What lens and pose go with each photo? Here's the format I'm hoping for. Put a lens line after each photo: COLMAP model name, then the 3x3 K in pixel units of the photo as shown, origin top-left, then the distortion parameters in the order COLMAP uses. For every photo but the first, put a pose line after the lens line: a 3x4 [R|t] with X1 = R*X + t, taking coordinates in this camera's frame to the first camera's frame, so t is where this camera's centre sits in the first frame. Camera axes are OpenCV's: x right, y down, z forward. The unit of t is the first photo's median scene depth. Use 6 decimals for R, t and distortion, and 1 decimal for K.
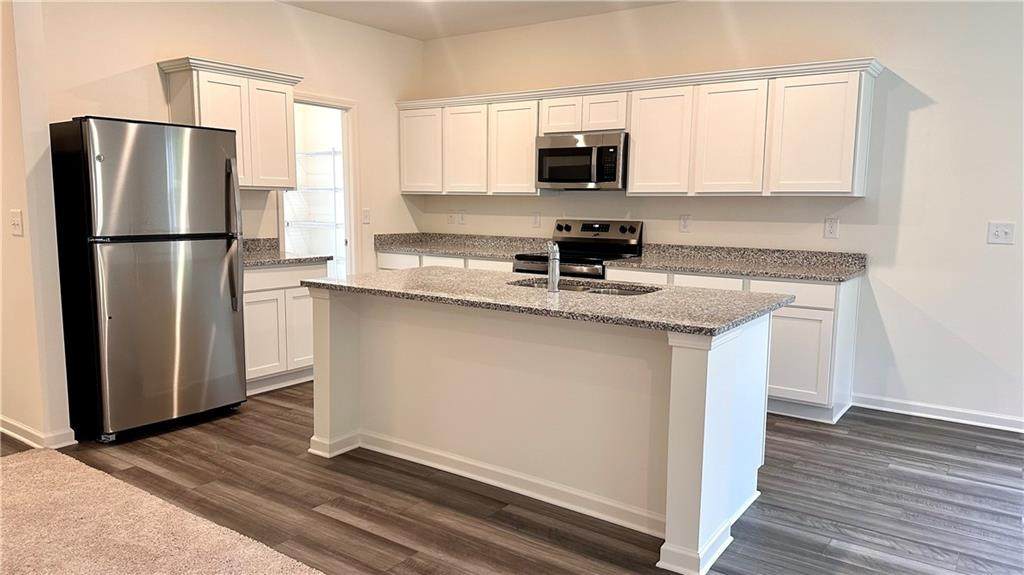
lens RADIAL K [[718.4, 0, 510.3], [0, 718.4, 288.0], [0, 0, 1]] dist [0.040111, -0.000933]
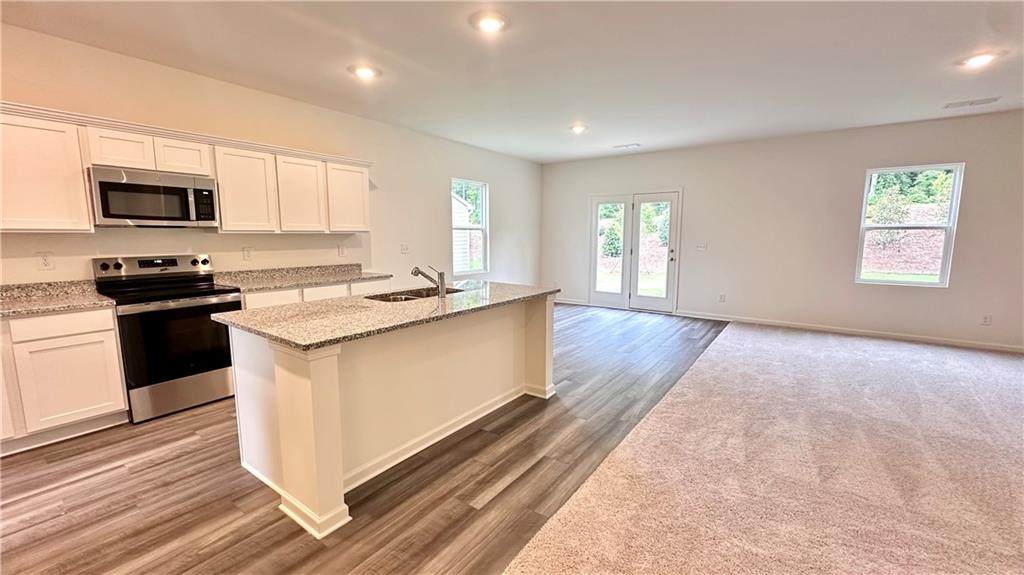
lens RADIAL K [[403.9, 0, 515.4], [0, 403.9, 291.0], [0, 0, 1]] dist [0.001330, 0.000151]
pose [[0.007824, -0.156445, 0.987656, -0.525270], [0.110465, 0.981776, 0.154639, -0.087205], [-0.993849, 0.107892, 0.024963, 0.528139]]
